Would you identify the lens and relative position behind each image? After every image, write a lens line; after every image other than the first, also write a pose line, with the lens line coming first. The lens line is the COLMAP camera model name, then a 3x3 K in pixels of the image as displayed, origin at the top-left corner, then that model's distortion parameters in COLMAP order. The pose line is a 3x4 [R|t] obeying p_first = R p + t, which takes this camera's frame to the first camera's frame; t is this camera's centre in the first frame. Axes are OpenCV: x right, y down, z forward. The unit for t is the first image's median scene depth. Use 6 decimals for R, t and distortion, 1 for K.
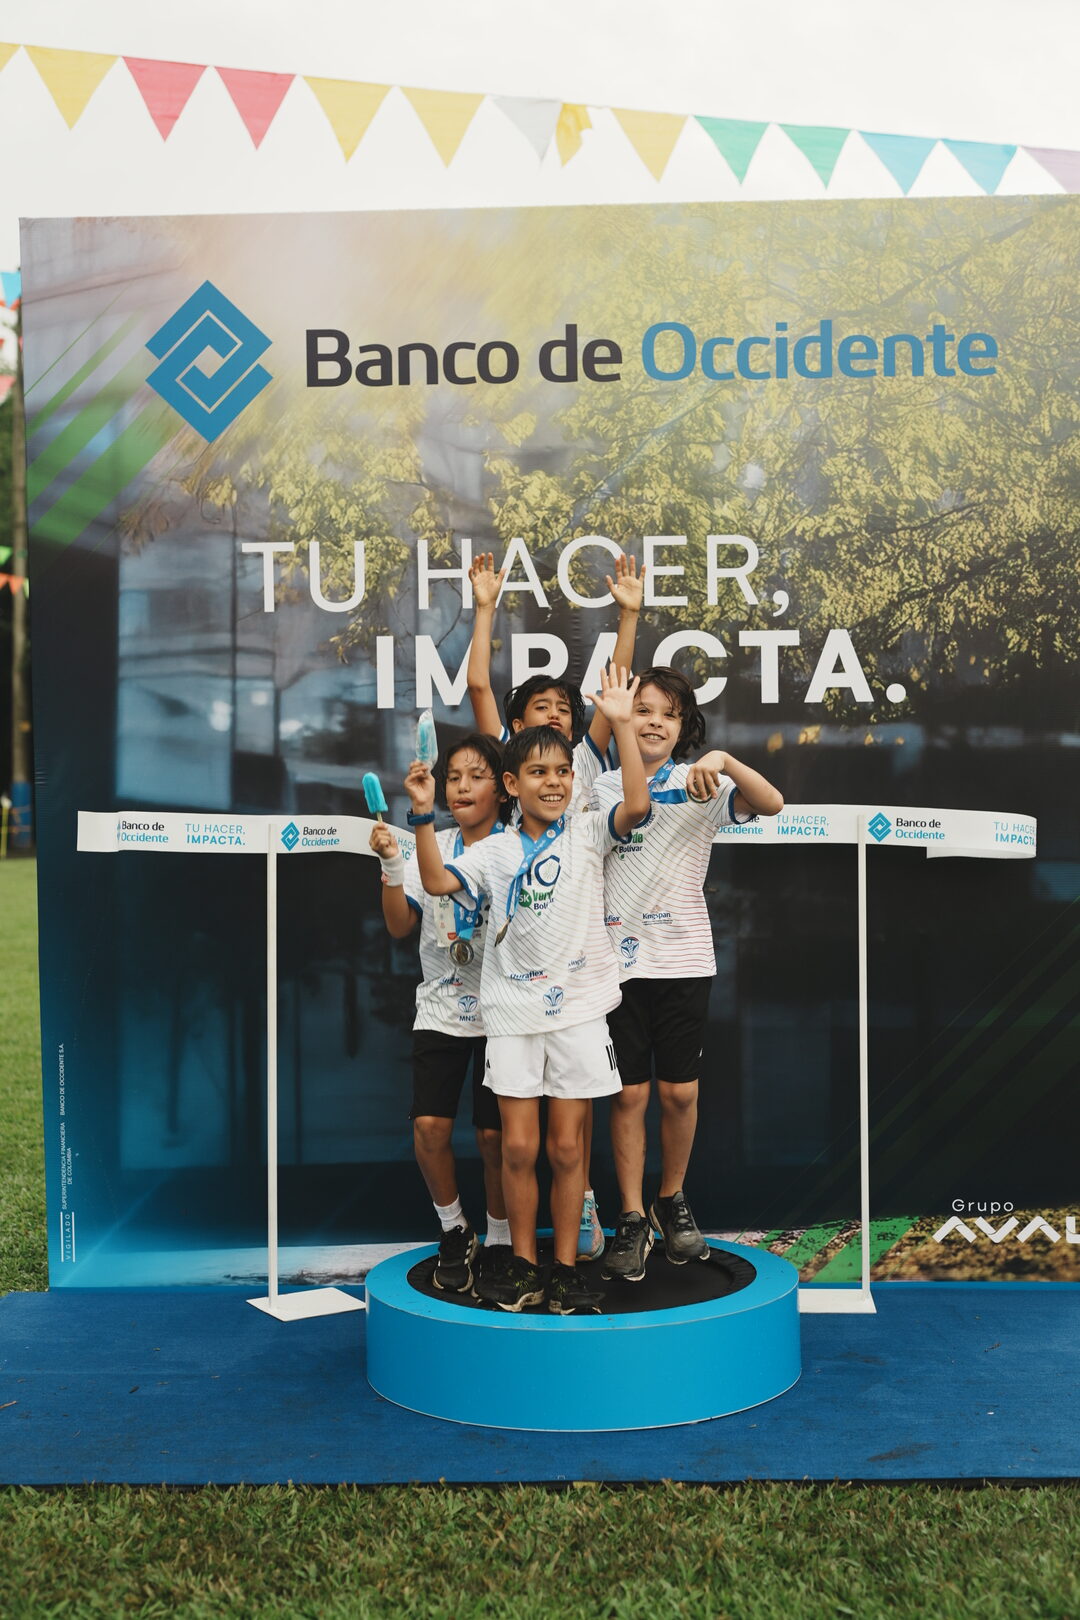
lens RADIAL K [[2255.4, 0, 528.0], [0, 2255.4, 805.0], [0, 0, 1]] dist [0.005837, 0.000000]
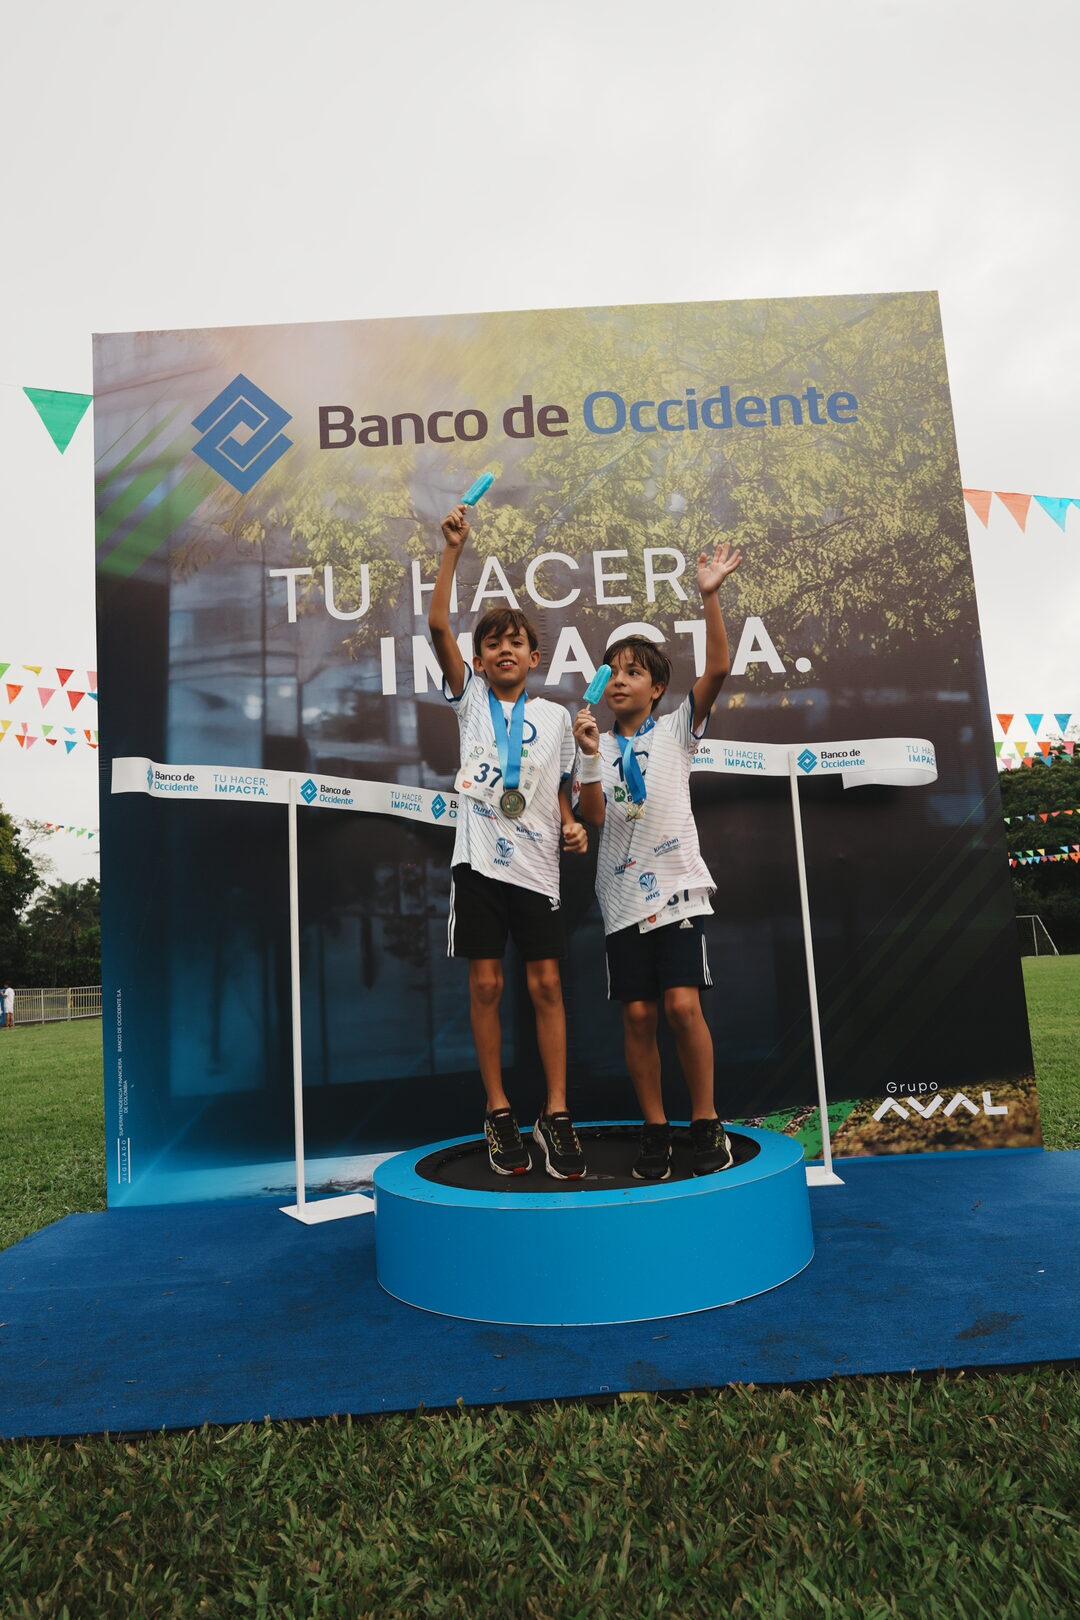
lens RADIAL K [[1066.2, 0, 537.4], [0, 1066.2, 809.0], [0, 0, 1]] dist [-0.041971, 0.052109]
pose [[0.997905, -0.042224, 0.049021, -0.014404], [0.049482, 0.986231, -0.157796, 0.113077], [-0.041683, 0.159891, 0.986254, 0.443013]]
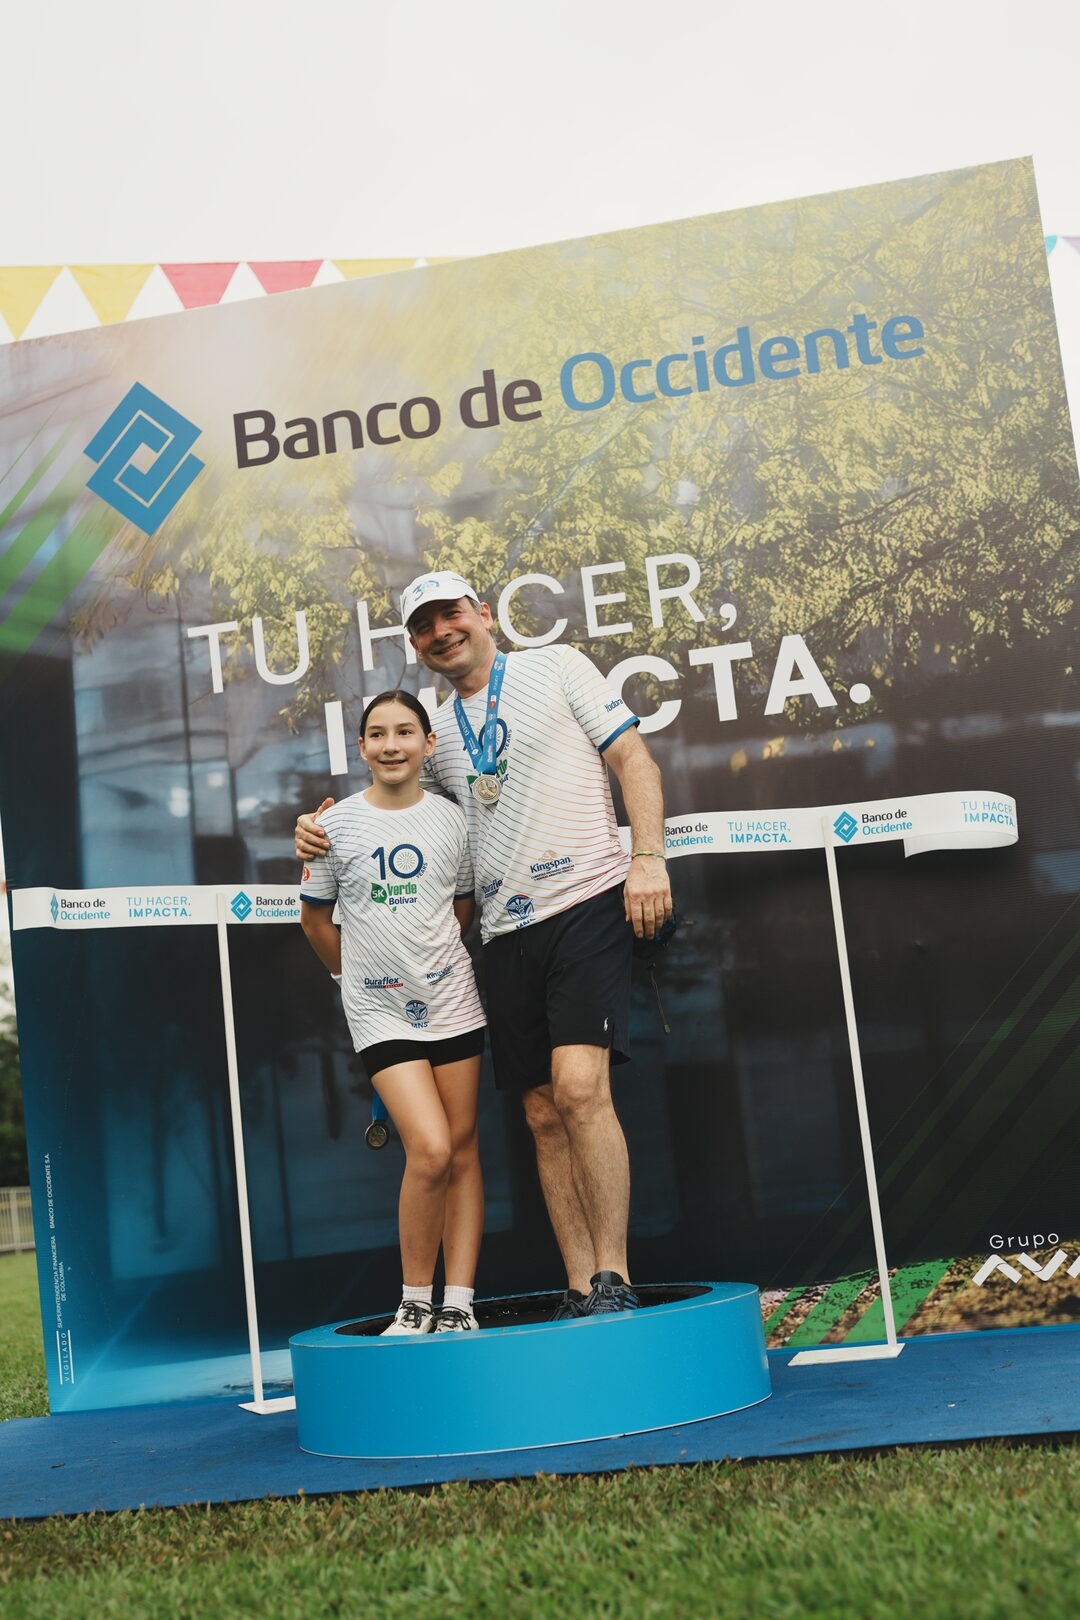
lens RADIAL K [[2255.4, 0, 528.3], [0, 2255.4, 802.2], [0, 0, 1]] dist [0.005837, 0.000000]
pose [[0.981199, -0.114331, -0.155487, 0.168317], [0.088493, 0.982484, -0.163993, 0.136976], [0.171513, 0.147151, 0.974130, 0.065790]]
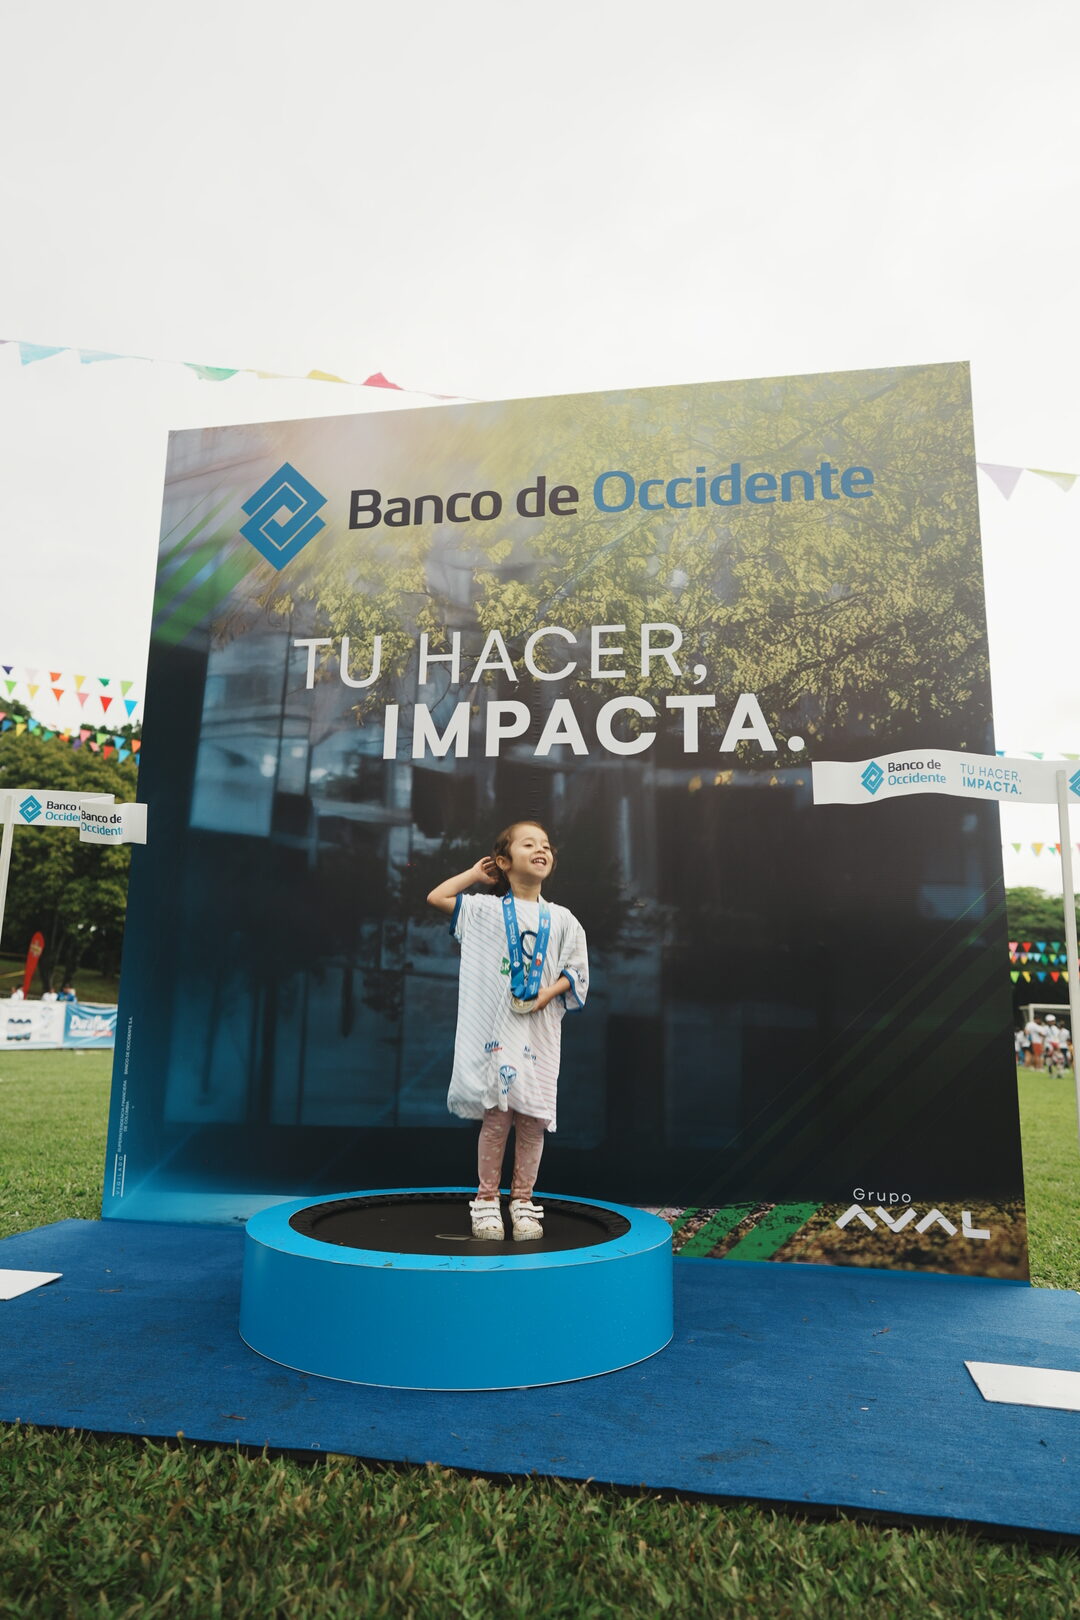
lens RADIAL K [[1066.2, 0, 533.9], [0, 1066.2, 806.8], [0, 0, 1]] dist [-0.041971, 0.052109]
pose [[0.986898, 0.006472, -0.161215, 0.116623], [-0.041323, 0.976007, -0.213780, 0.110483], [0.155964, 0.217641, 0.963487, 0.437552]]
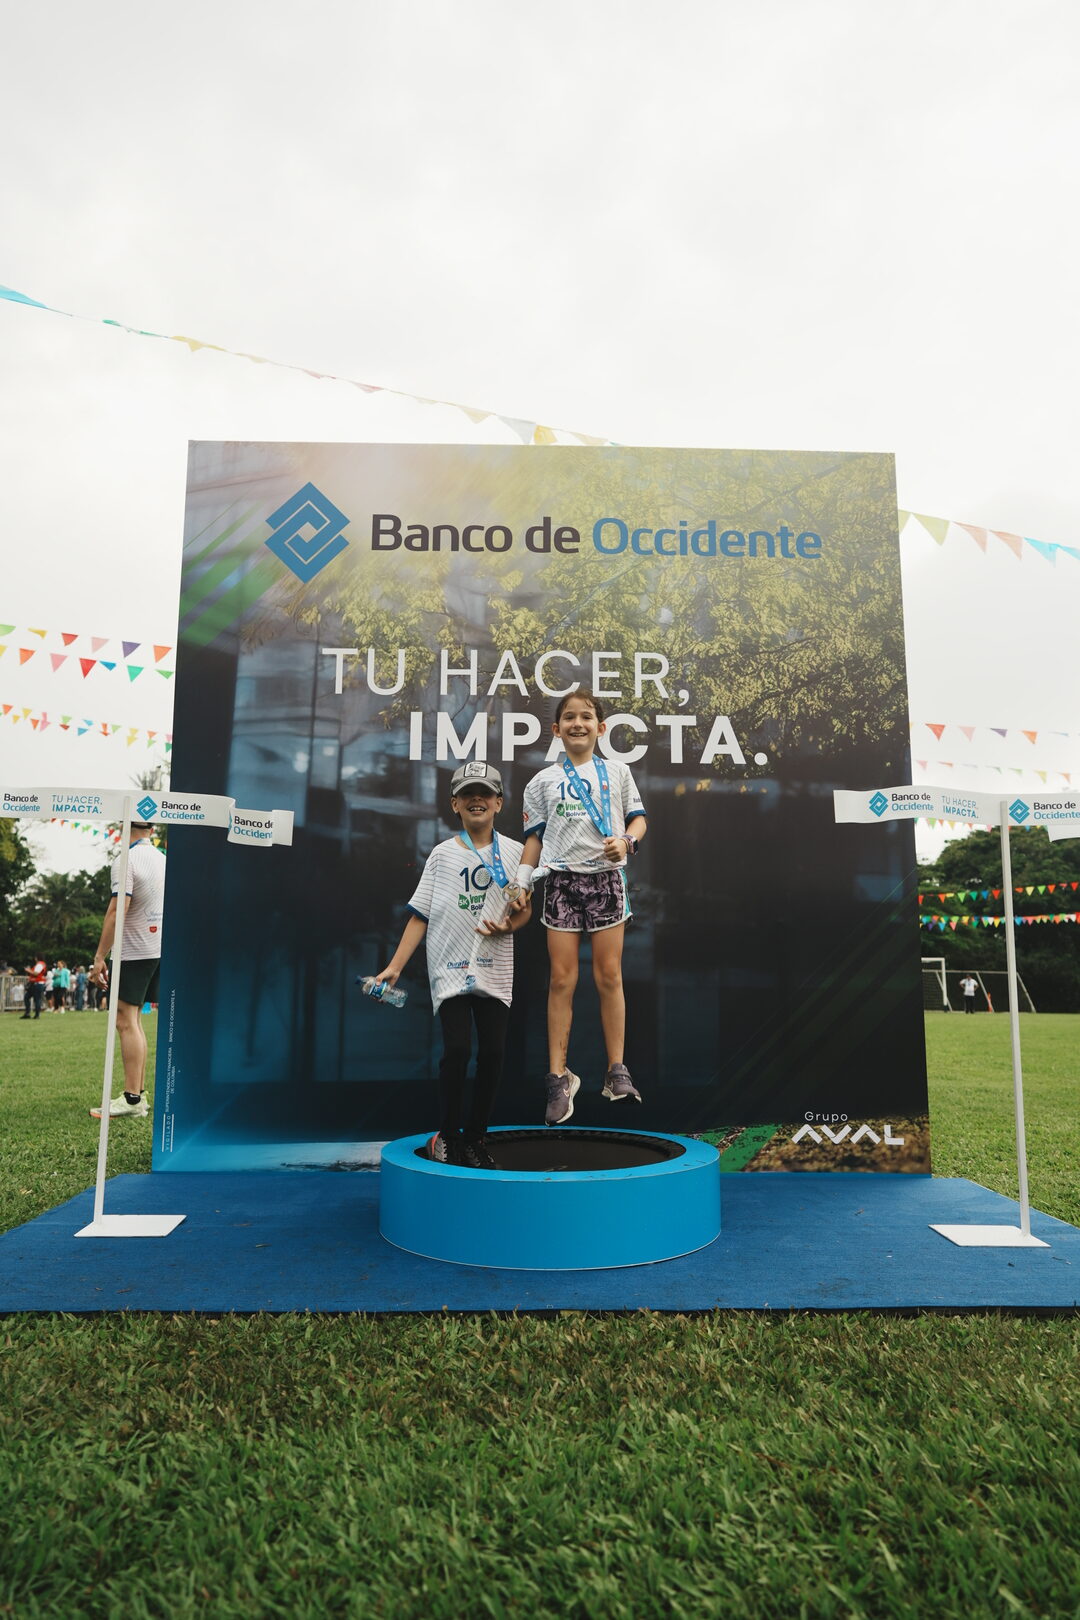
lens RADIAL K [[1066.2, 0, 538.2], [0, 1066.2, 807.6], [0, 0, 1]] dist [-0.041971, 0.052109]
pose [[0.998117, 0.028692, 0.054221, -0.020287], [-0.018546, 0.983652, -0.179123, 0.110172], [-0.058474, 0.177780, 0.982331, 0.325381]]
